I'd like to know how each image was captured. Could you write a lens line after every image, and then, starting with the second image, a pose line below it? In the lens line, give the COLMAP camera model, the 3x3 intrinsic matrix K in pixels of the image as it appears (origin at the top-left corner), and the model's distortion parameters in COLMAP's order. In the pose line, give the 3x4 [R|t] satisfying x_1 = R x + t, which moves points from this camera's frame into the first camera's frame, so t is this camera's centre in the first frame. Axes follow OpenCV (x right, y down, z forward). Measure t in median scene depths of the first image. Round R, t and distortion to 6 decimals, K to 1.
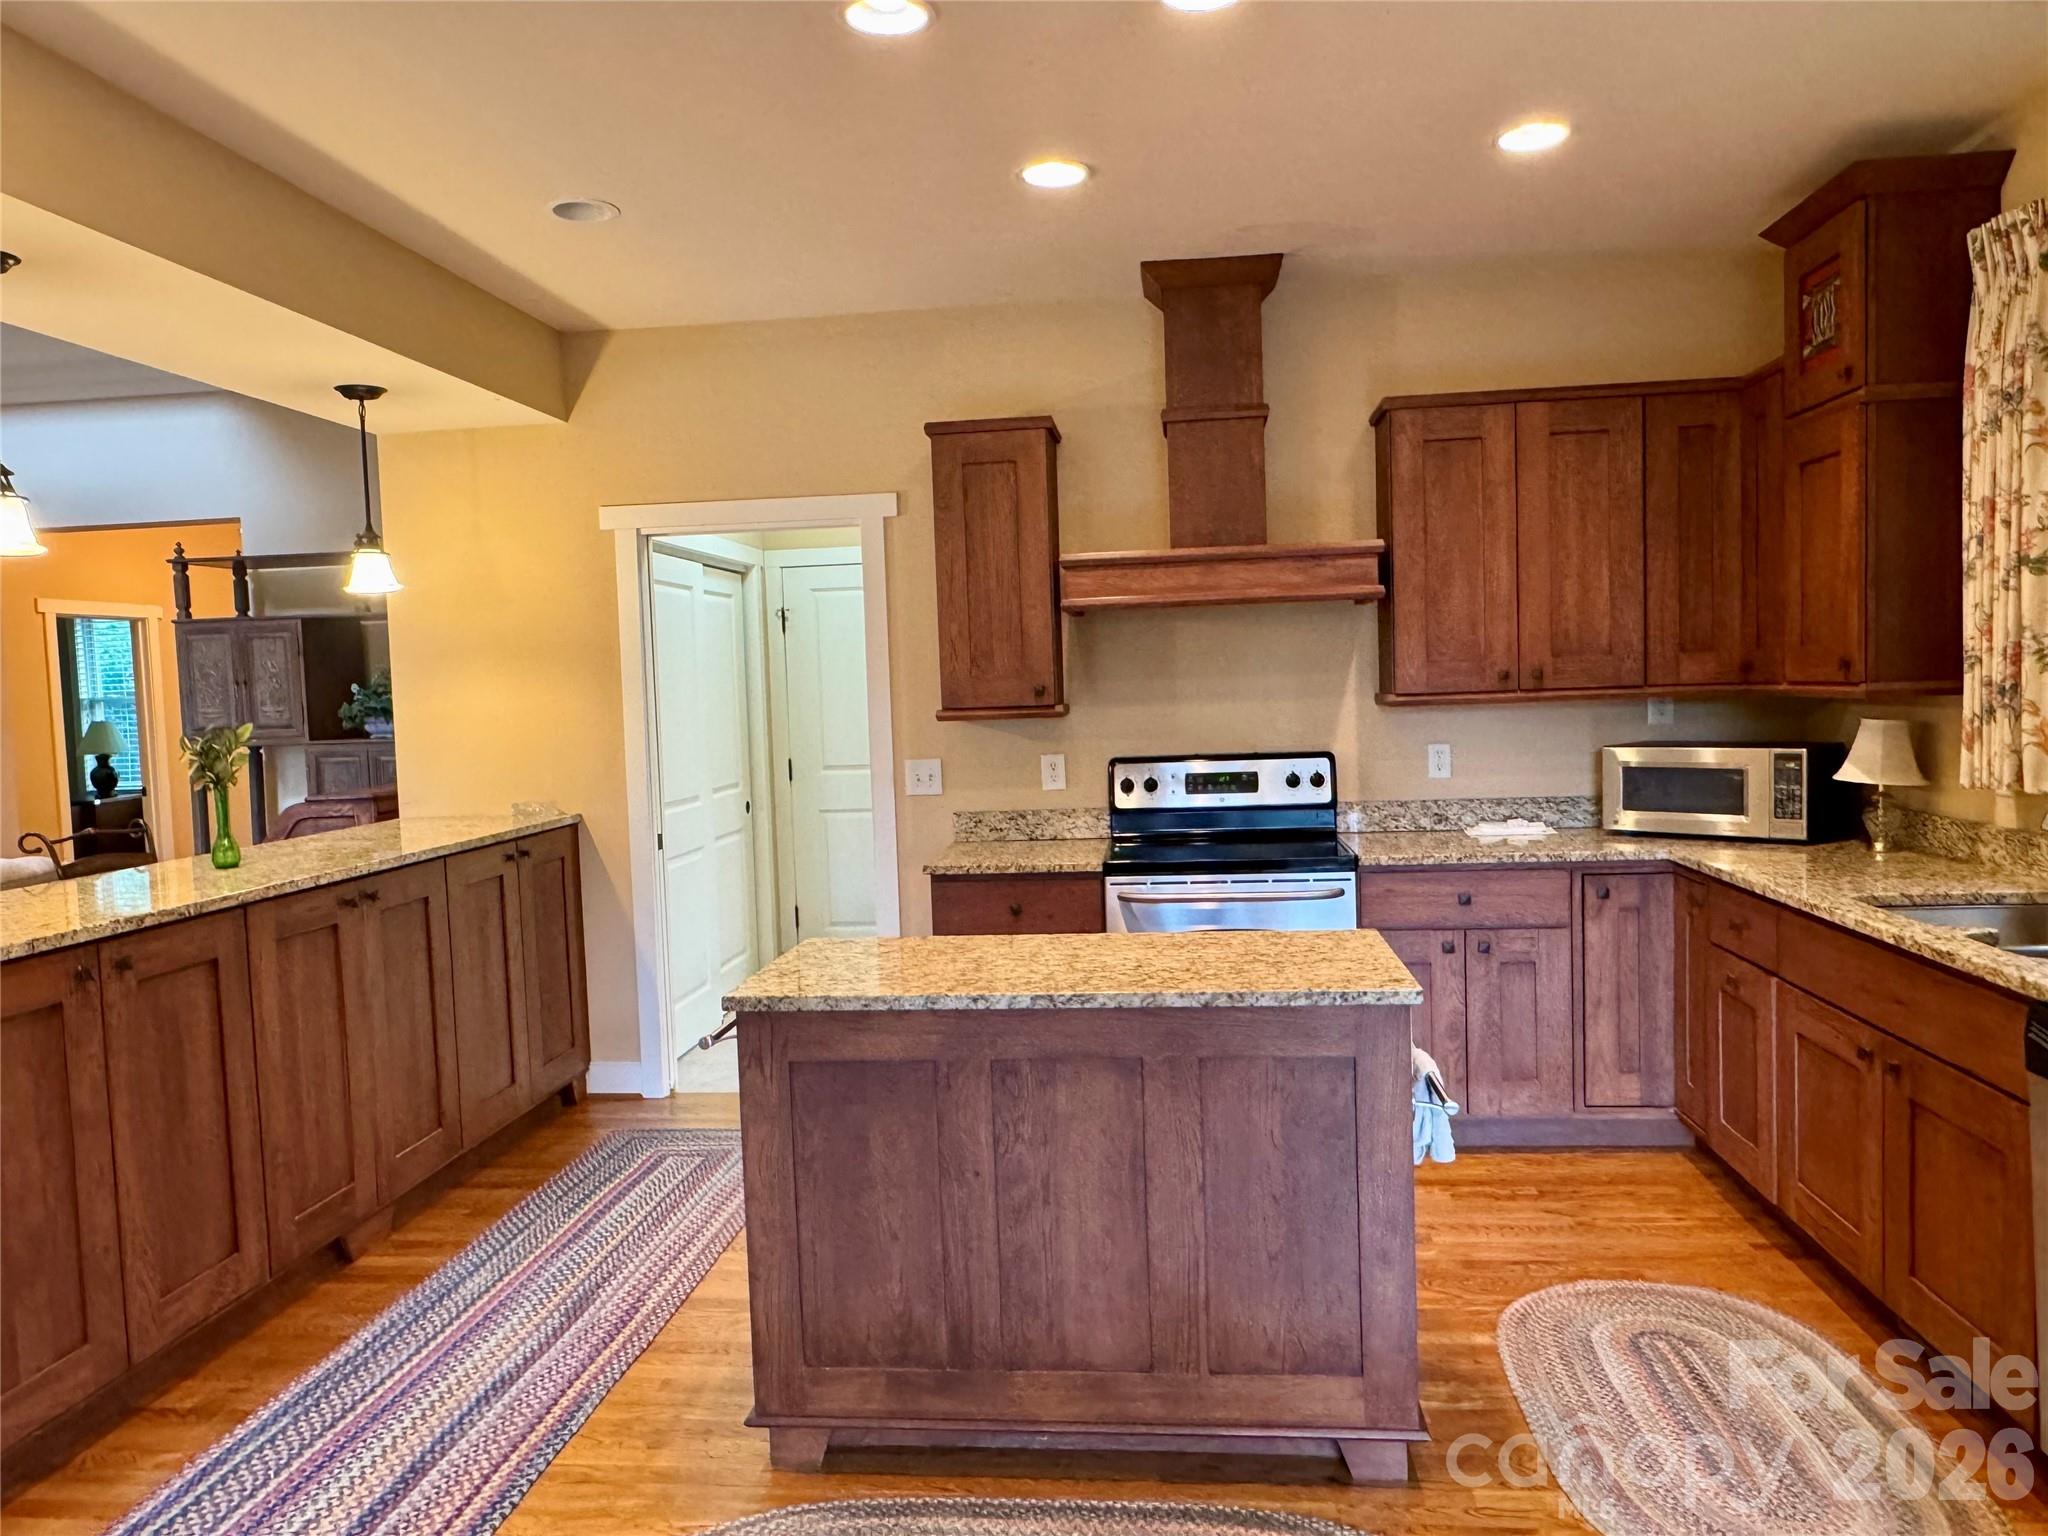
lens RADIAL K [[1427.7, 0, 1018.9], [0, 1427.7, 778.4], [0, 0, 1]] dist [-0.006985, -0.000084]
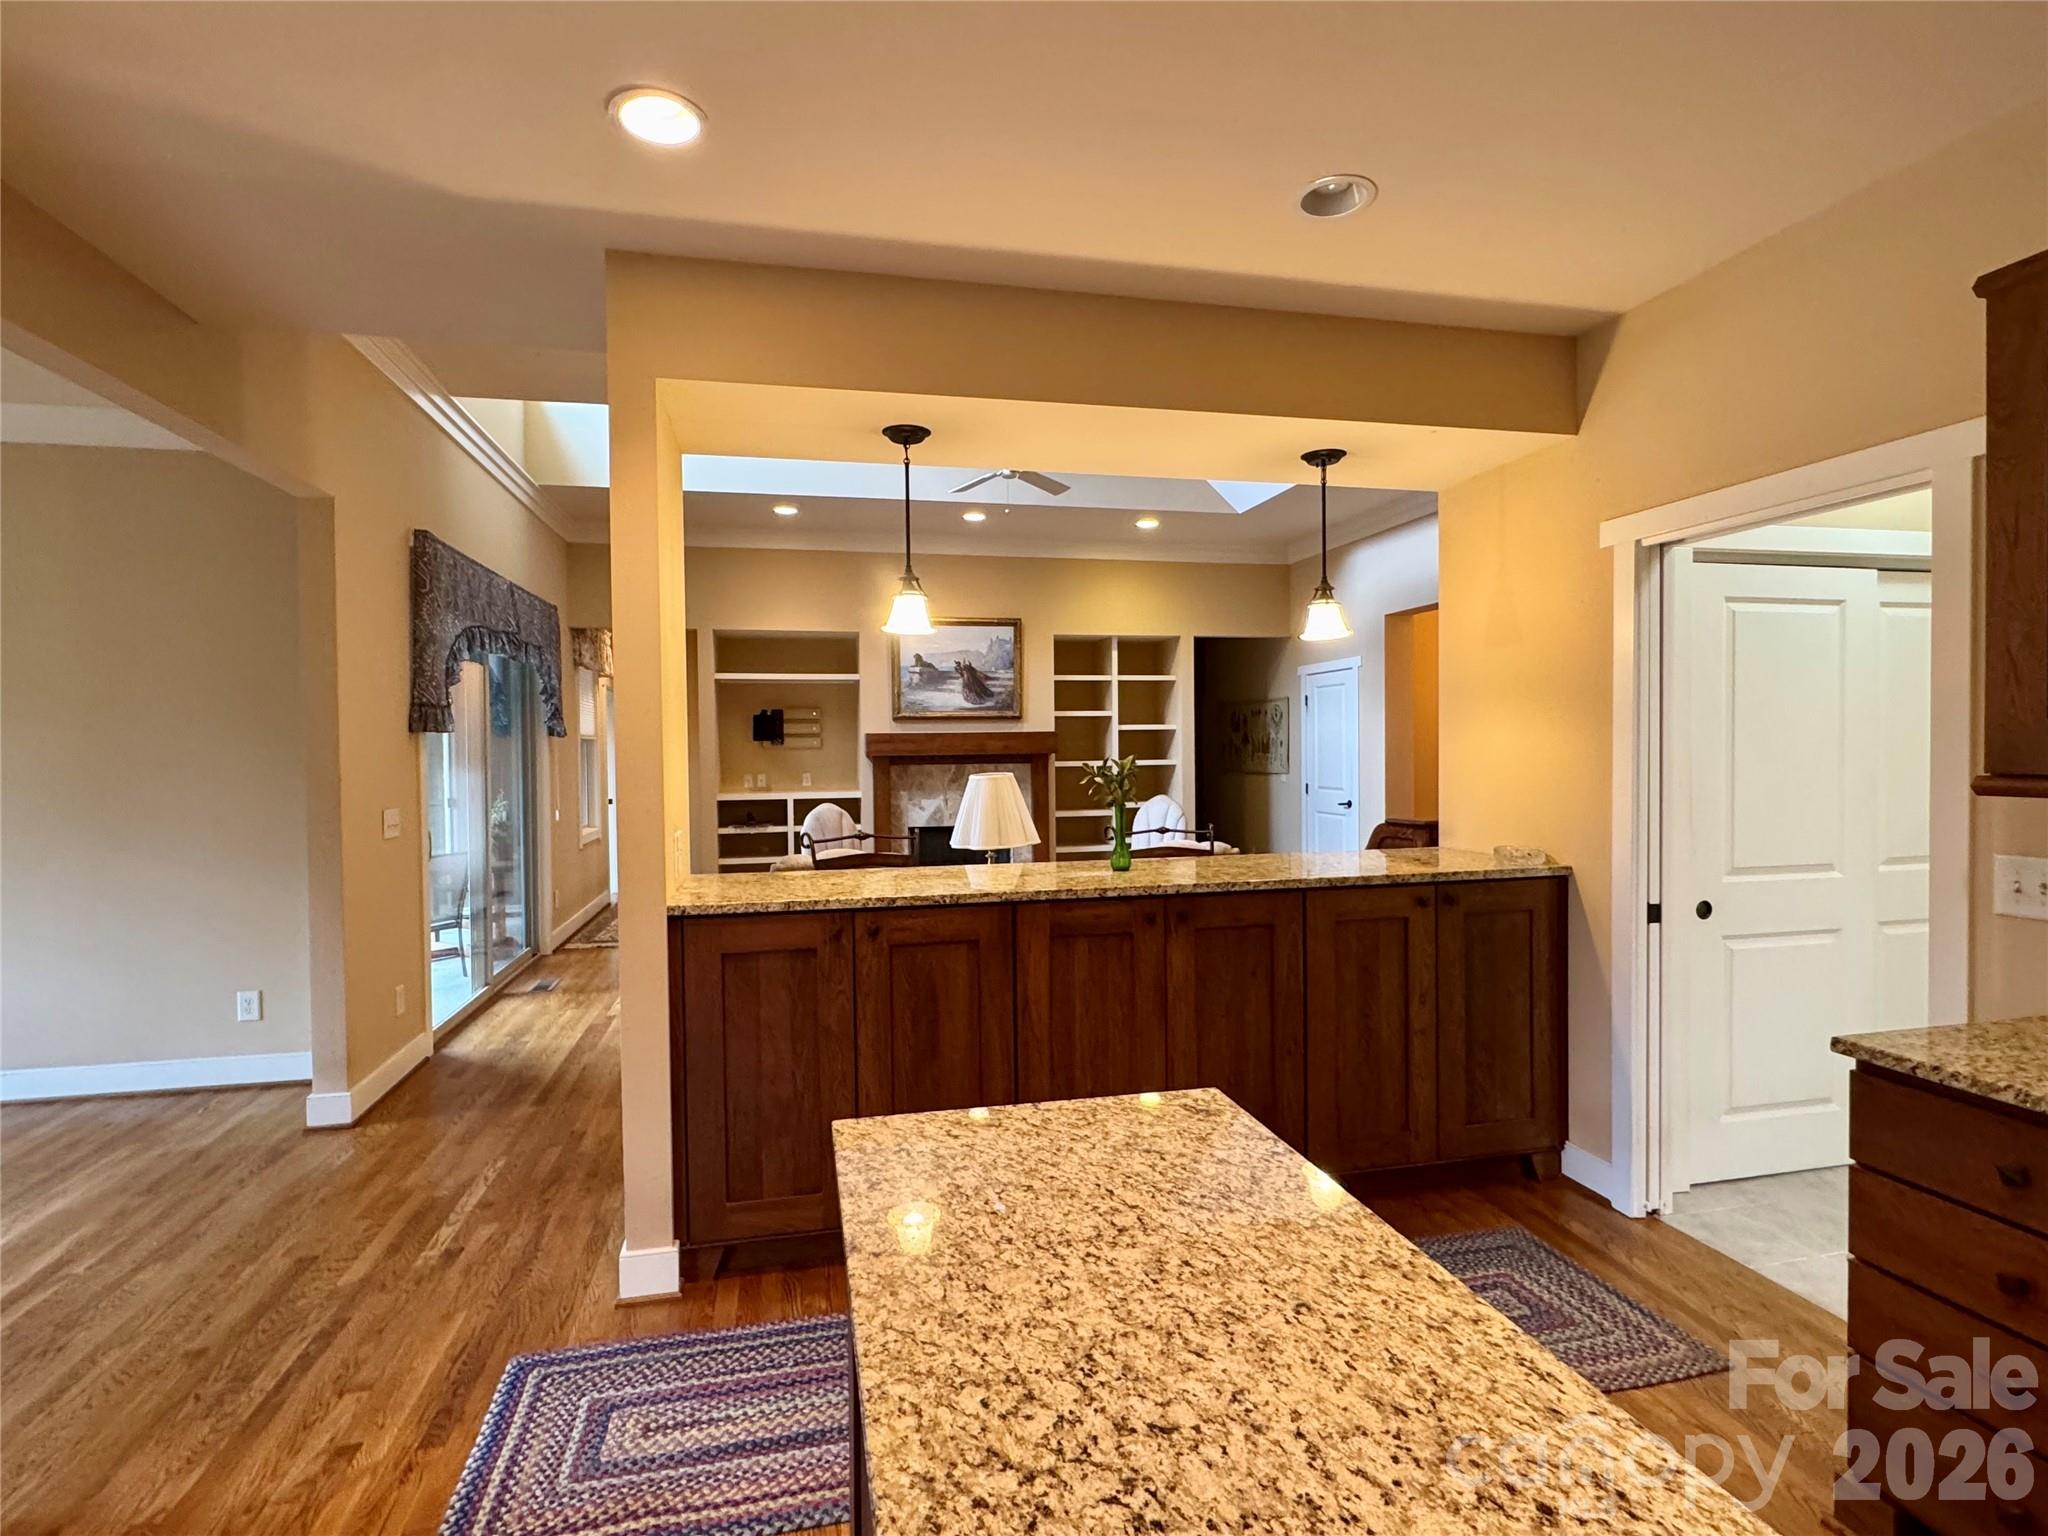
lens RADIAL K [[1011.1, 0, 1017.5], [0, 1011.1, 766.8], [0, 0, 1]] dist [-0.003252, -0.000120]
pose [[0.325825, 0.049109, -0.944154, 0.213646], [-0.062605, 0.997579, 0.030283, -0.042456], [0.943355, 0.049241, 0.328110, 0.539555]]
